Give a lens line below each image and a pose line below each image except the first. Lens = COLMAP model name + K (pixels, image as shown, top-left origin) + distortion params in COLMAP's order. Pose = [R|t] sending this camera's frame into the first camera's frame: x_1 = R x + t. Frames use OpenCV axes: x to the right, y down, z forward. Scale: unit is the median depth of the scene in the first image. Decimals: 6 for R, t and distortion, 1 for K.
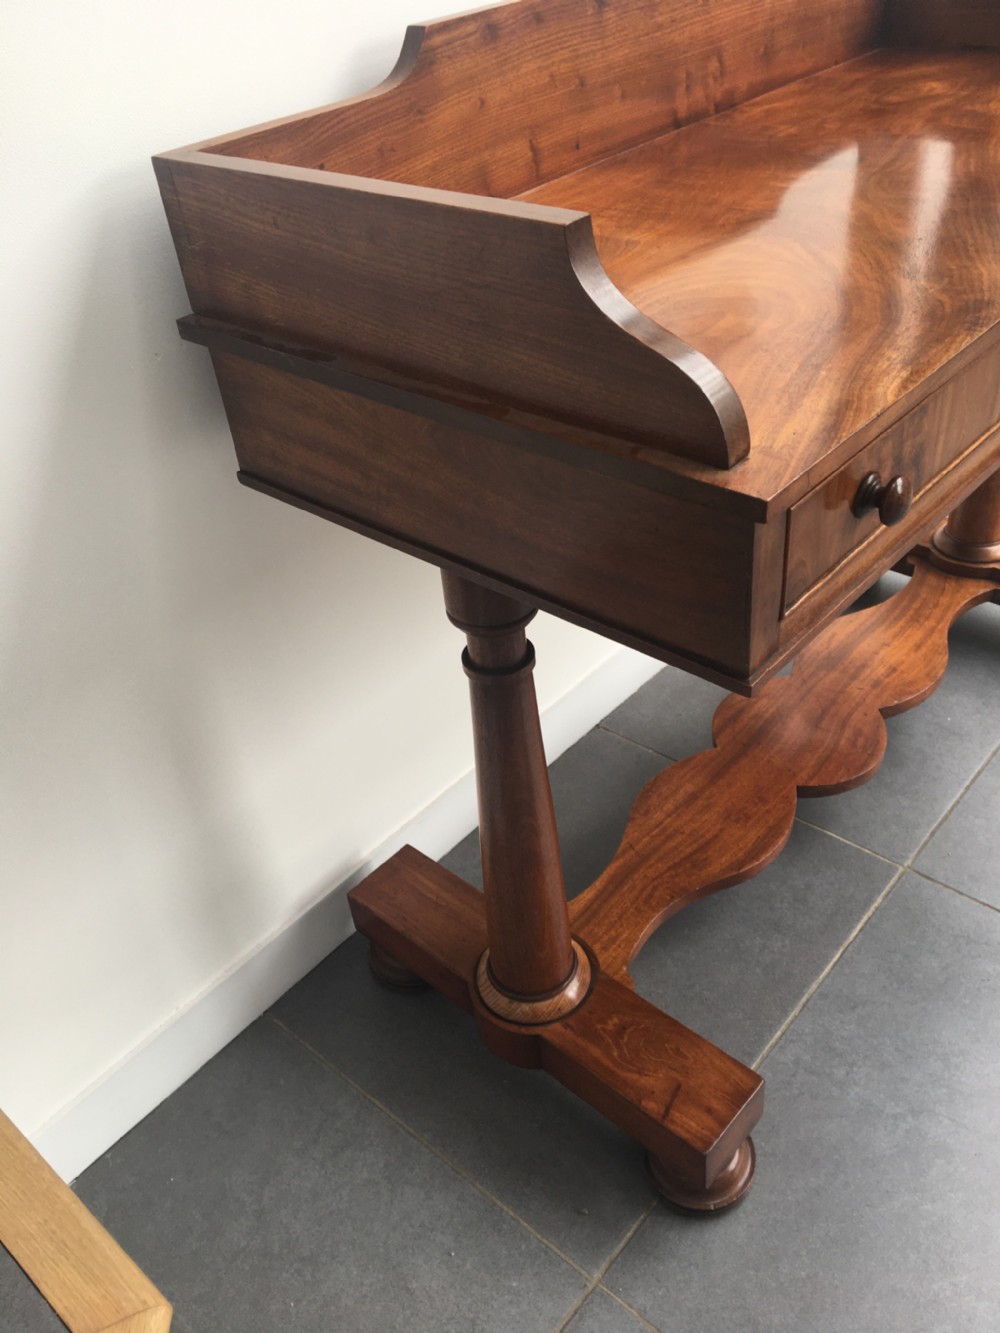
lens RADIAL K [[1123.7, 0, 497.7], [0, 1123.7, 666.2], [0, 0, 1]] dist [0.085542, -0.119328]
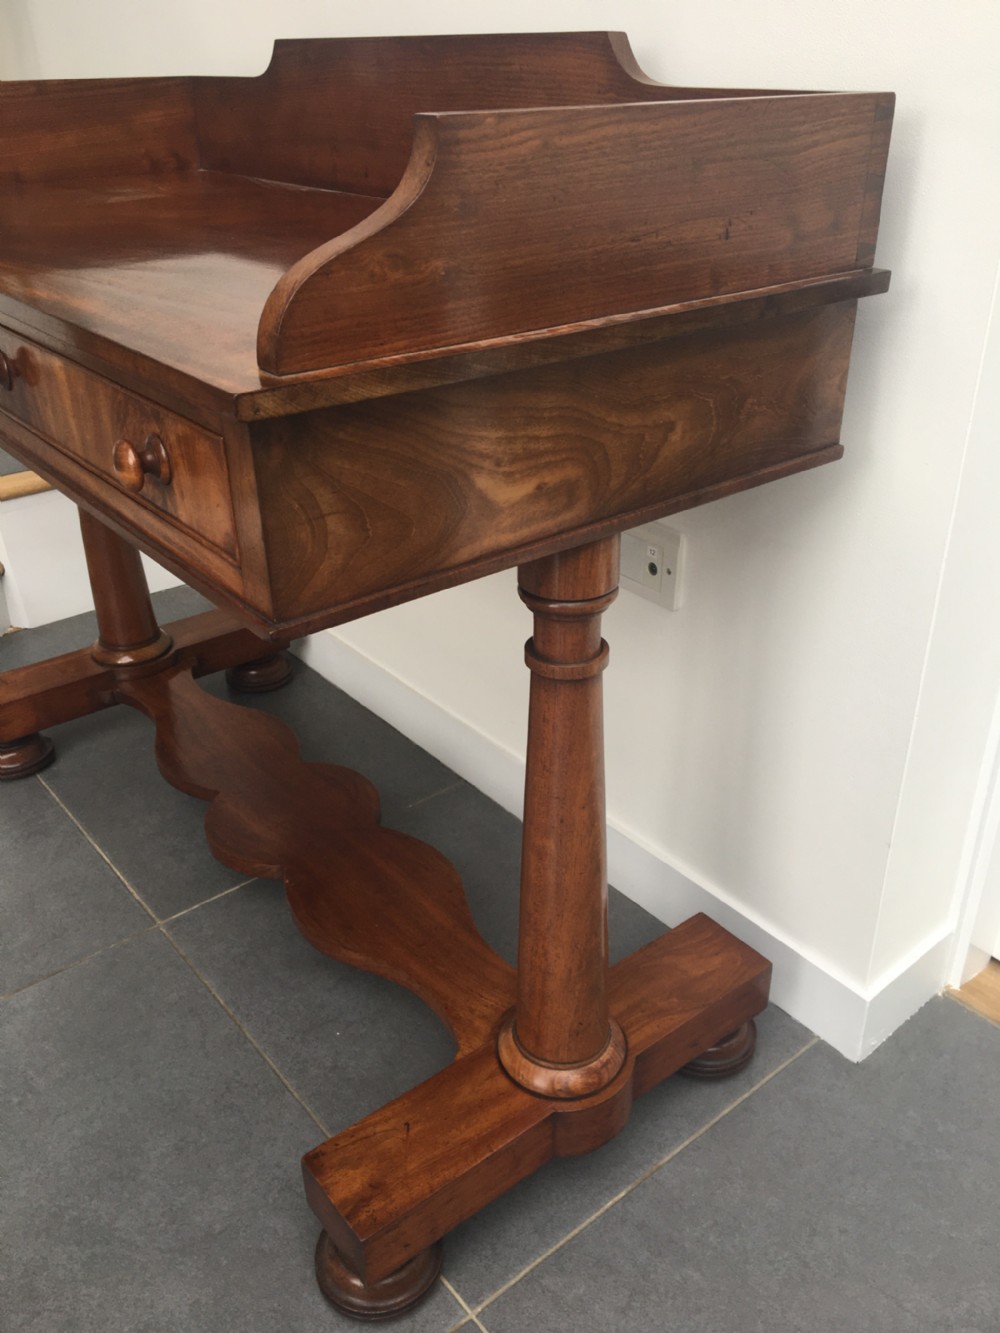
lens RADIAL K [[1123.7, 0, 493.8], [0, 1123.7, 661.7], [0, 0, 1]] dist [0.085542, -0.119328]
pose [[-0.169358, 0.555199, -0.814292, 1.063024], [-0.564467, 0.622646, 0.541931, -0.720291], [0.807895, 0.551422, 0.207941, 0.967165]]
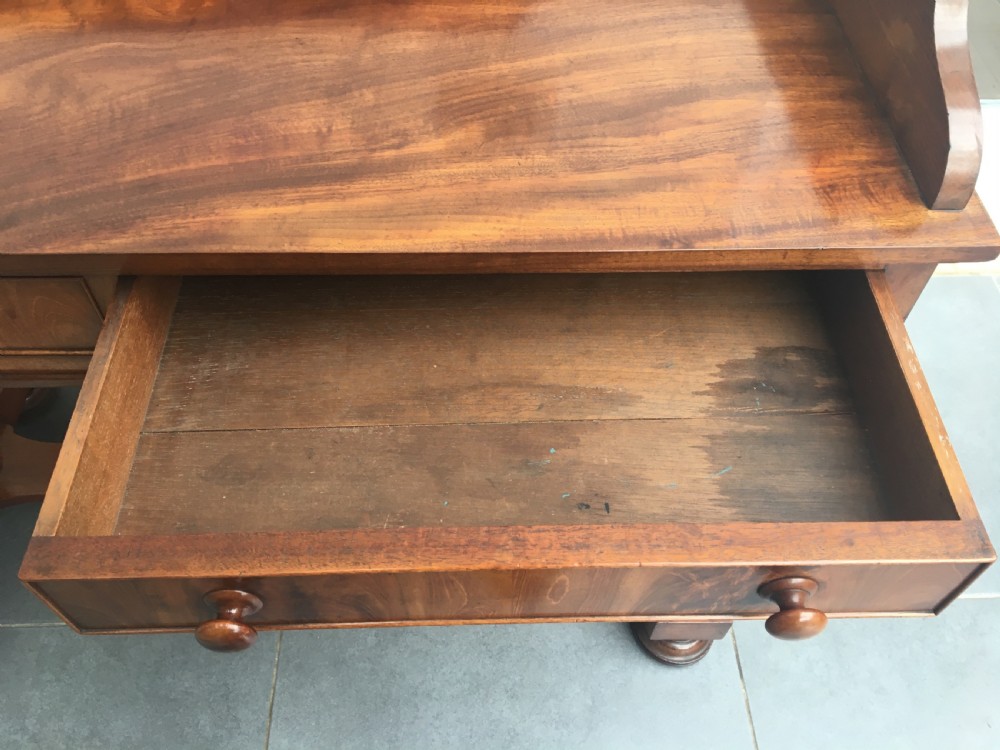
lens RADIAL K [[843.0, 0, 504.9], [0, 843.0, 371.5], [0, 0, 1]] dist [0.085542, -0.119328]
pose [[0.682225, 0.638232, -0.356693, 0.705444], [-0.501285, 0.763447, 0.407261, -0.502072], [0.532243, -0.099039, 0.840778, 0.456099]]
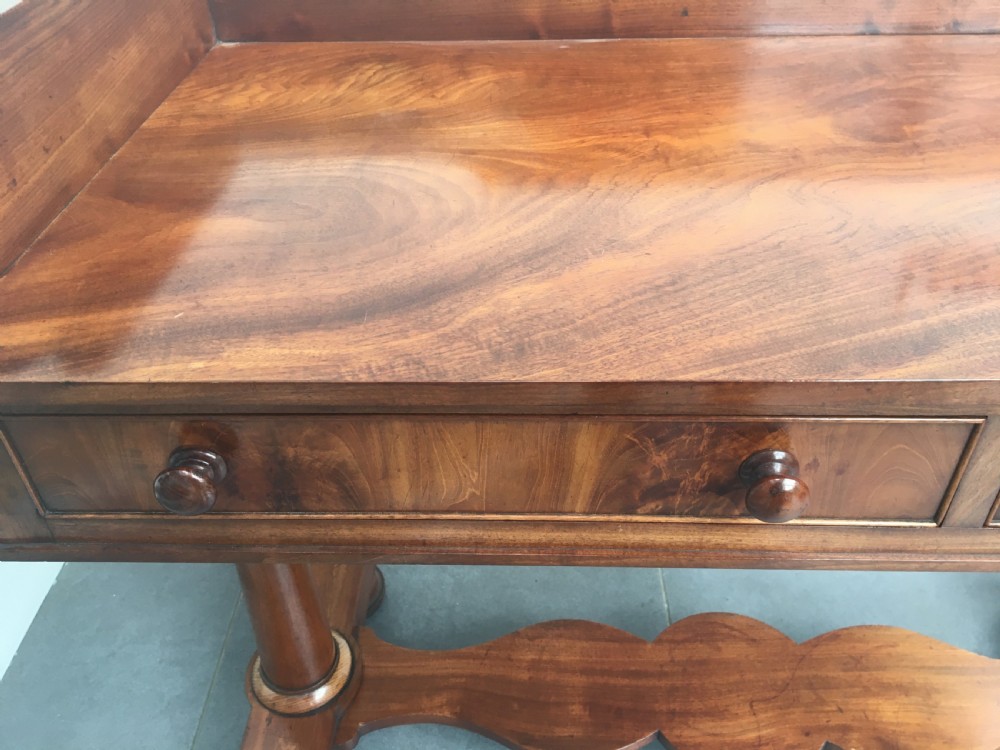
lens RADIAL K [[843.0, 0, 501.8], [0, 843.0, 375.0], [0, 0, 1]] dist [0.085542, -0.119328]
pose [[0.647143, 0.535092, -0.543031, 0.428953], [-0.491056, 0.837422, 0.239975, -0.260499], [0.583154, 0.111360, 0.804692, 0.336849]]
